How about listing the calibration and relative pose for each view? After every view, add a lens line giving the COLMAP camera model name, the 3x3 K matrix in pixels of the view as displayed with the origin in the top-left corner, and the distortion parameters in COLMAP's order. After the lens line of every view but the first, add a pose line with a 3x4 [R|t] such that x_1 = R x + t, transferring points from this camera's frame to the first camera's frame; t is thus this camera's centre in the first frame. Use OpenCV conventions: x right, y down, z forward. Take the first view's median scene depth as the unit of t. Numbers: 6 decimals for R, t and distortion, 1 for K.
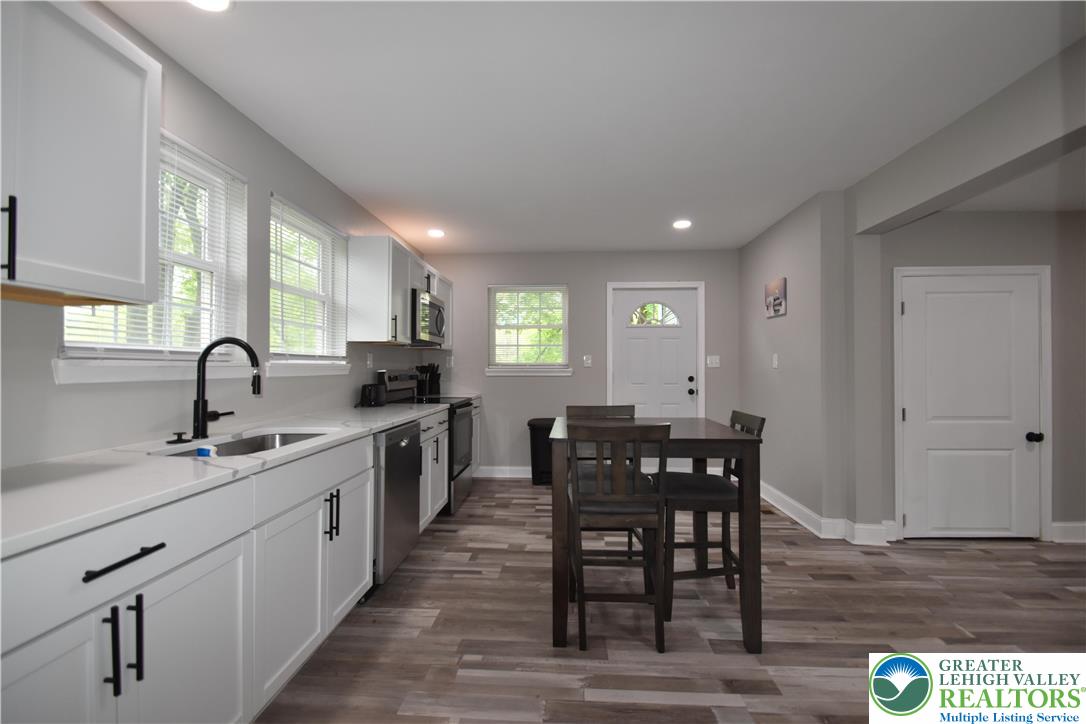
lens RADIAL K [[479.8, 0, 537.2], [0, 479.8, 364.9], [0, 0, 1]] dist [-0.016149, -0.002893]
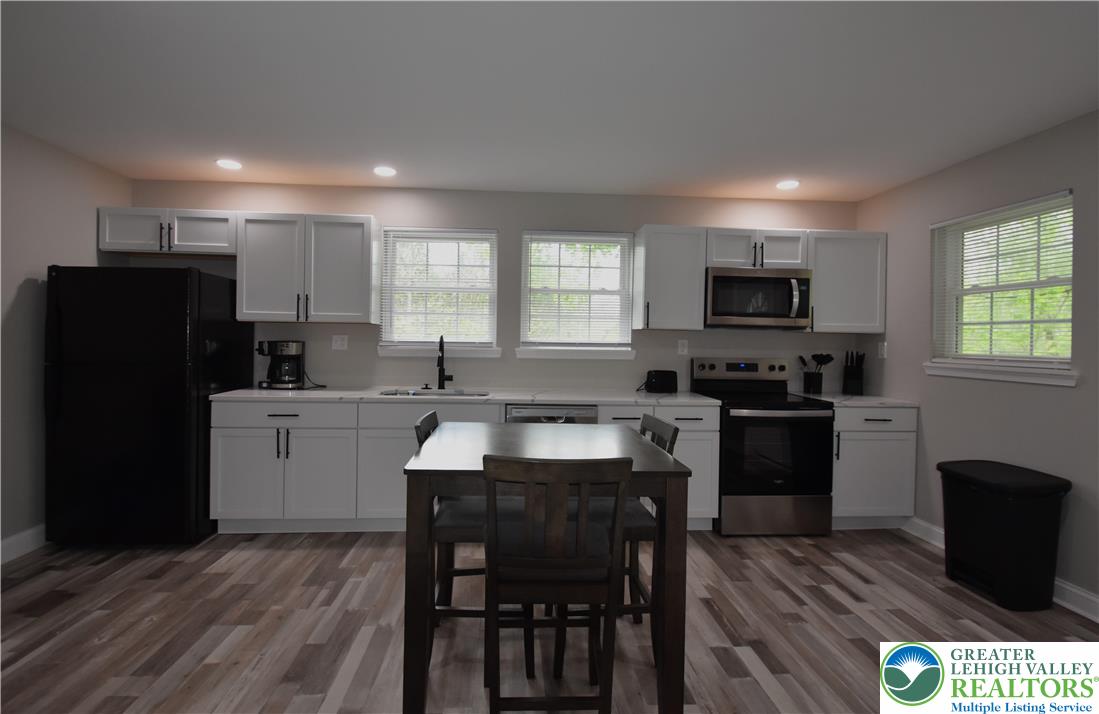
lens RADIAL K [[504.1, 0, 527.4], [0, 504.1, 350.2], [0, 0, 1]] dist [0.000414, -0.001812]
pose [[0.110561, 0.020642, -0.993655, 0.778090], [-0.011773, 0.999741, 0.019458, -0.023836], [0.993800, 0.009547, 0.110775, 0.689238]]
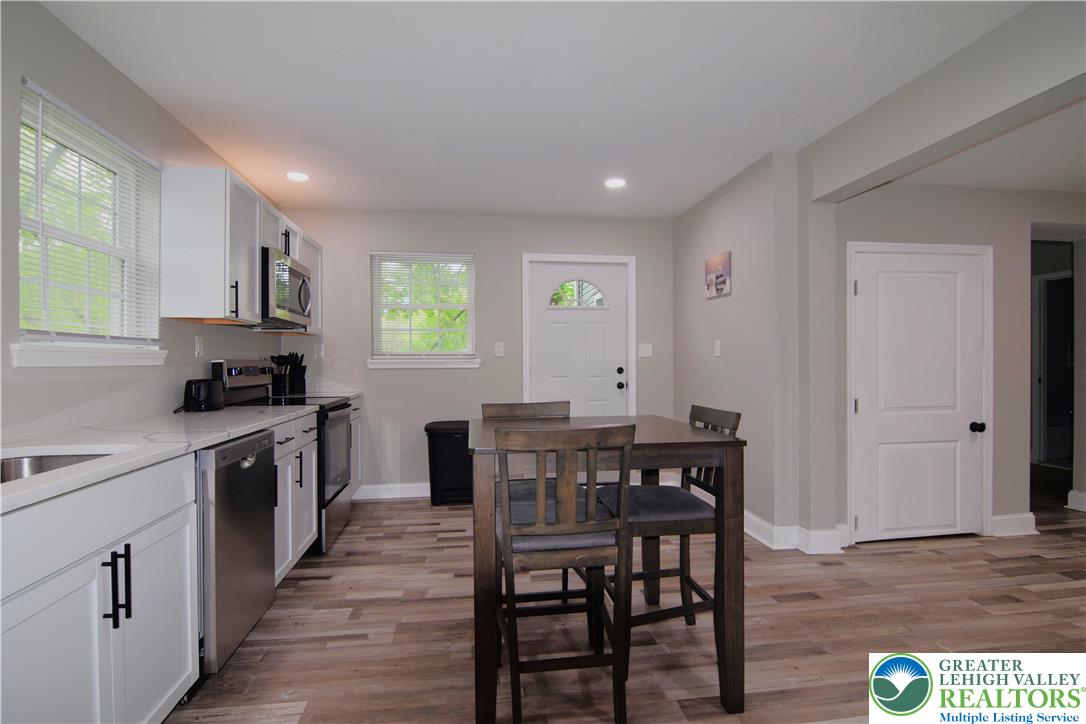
lens RADIAL K [[548.6, 0, 547.1], [0, 548.6, 366.2], [0, 0, 1]] dist [-0.023406, -0.000883]
pose [[0.977303, -0.006357, 0.211751, -0.019609], [0.003666, 0.999907, 0.013098, 0.013866], [-0.211815, -0.012025, 0.977236, 0.124460]]
